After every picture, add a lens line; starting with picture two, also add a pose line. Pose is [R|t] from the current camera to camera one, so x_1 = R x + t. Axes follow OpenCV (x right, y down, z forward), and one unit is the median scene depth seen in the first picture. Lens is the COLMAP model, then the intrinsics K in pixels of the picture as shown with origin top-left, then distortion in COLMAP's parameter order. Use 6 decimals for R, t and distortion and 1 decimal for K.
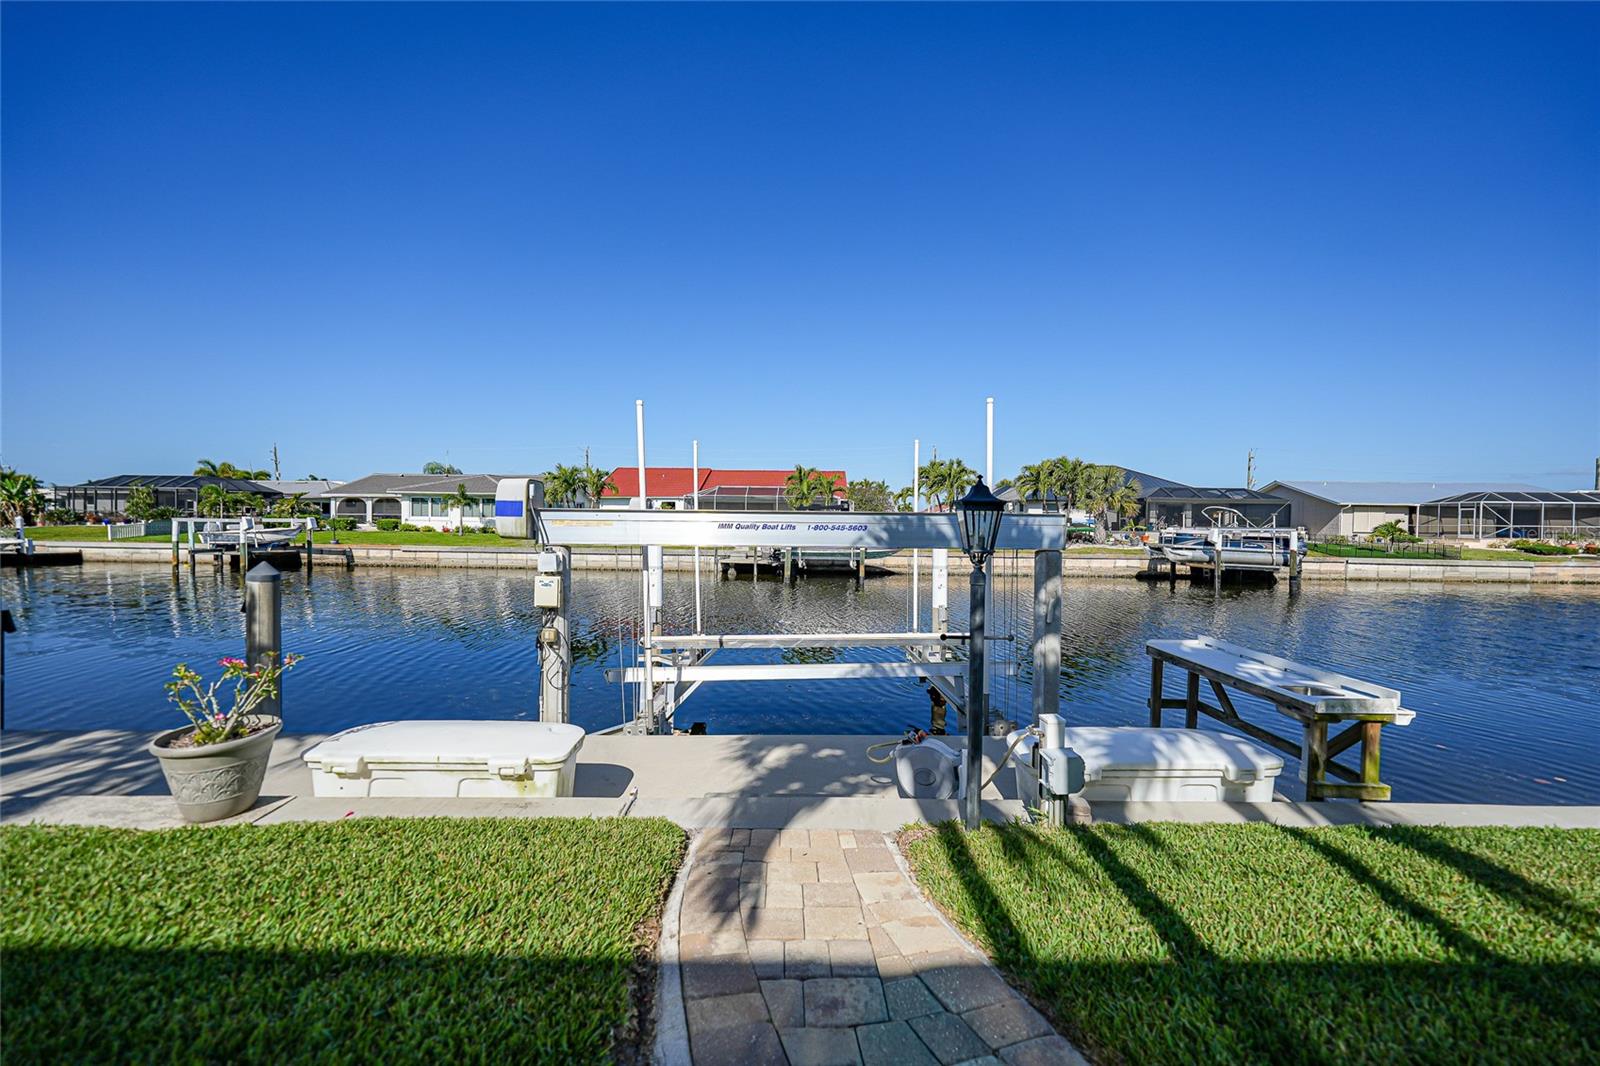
lens RADIAL K [[579.1, 0, 805.3], [0, 579.1, 531.1], [0, 0, 1]] dist [-0.023875, 0.006177]
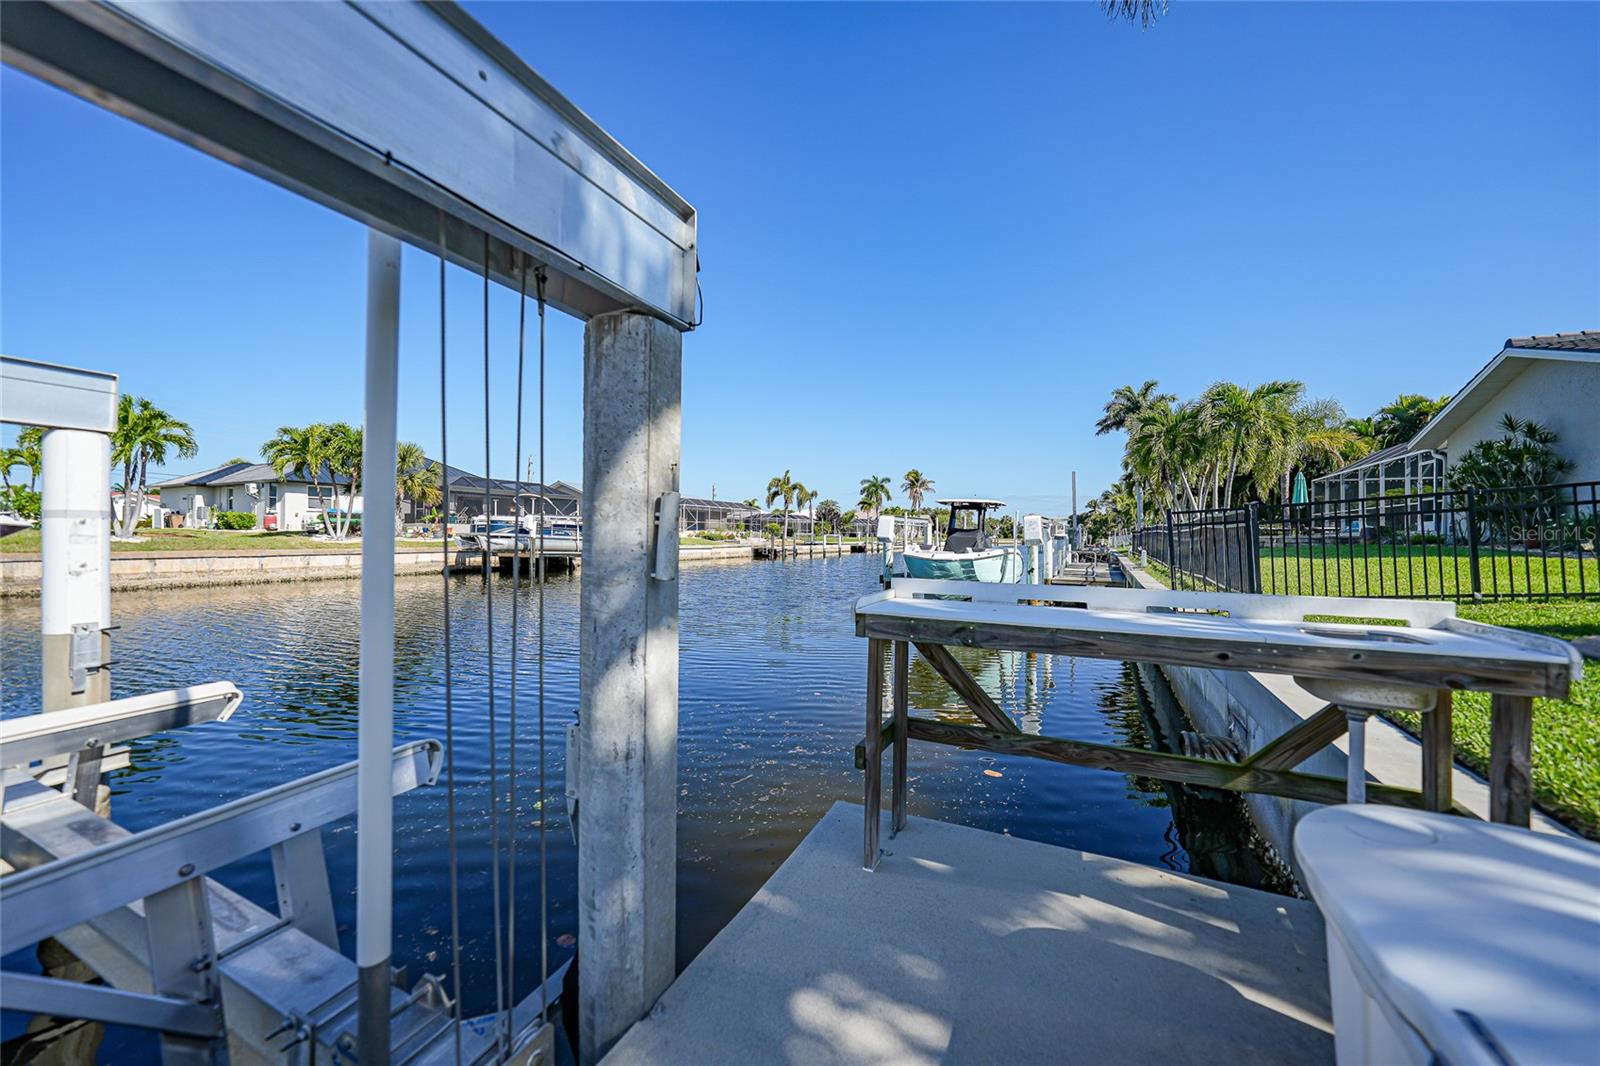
lens RADIAL K [[579.1, 0, 805.3], [0, 579.1, 531.1], [0, 0, 1]] dist [-0.023875, 0.006177]
pose [[0.436419, -0.004034, 0.899735, 0.032005], [0.007864, 0.999969, 0.000669, 0.020600], [-0.899709, 0.006783, 0.436437, 0.124048]]
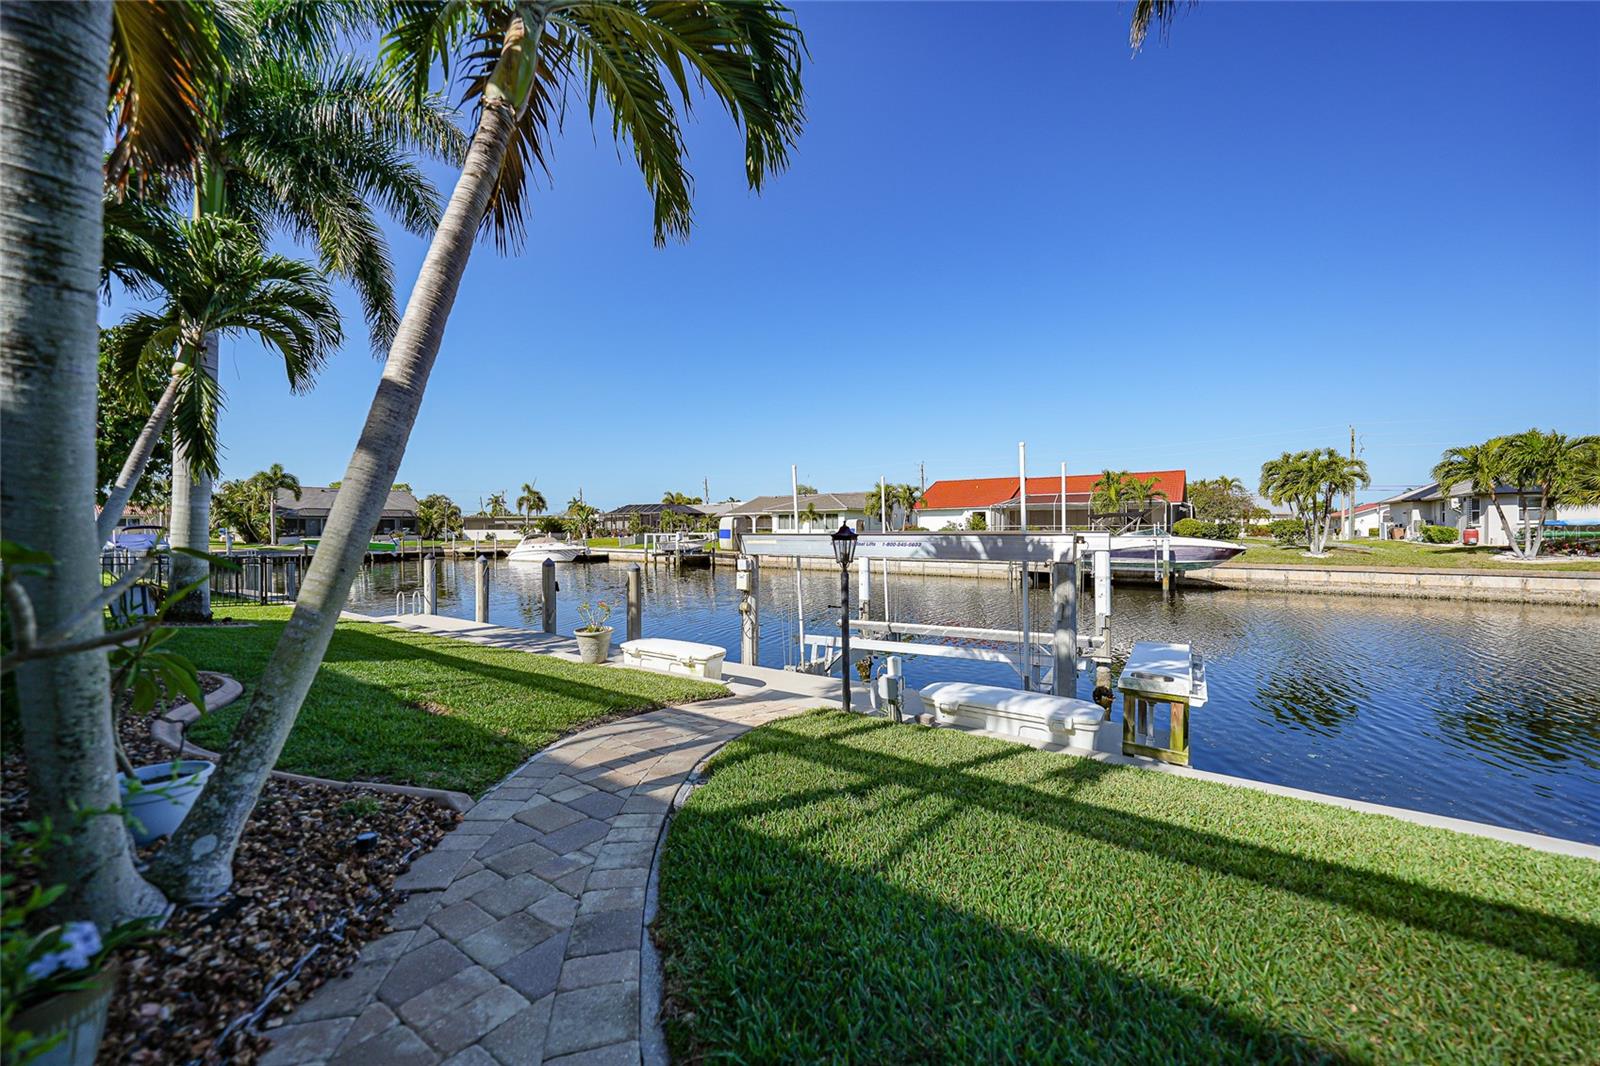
lens RADIAL K [[579.1, 0, 805.3], [0, 579.1, 531.1], [0, 0, 1]] dist [-0.023875, 0.006177]
pose [[0.829705, -0.012651, -0.558059, 0.108151], [0.005830, 0.999885, -0.013999, -0.003274], [0.558172, 0.008361, 0.829683, -0.054620]]
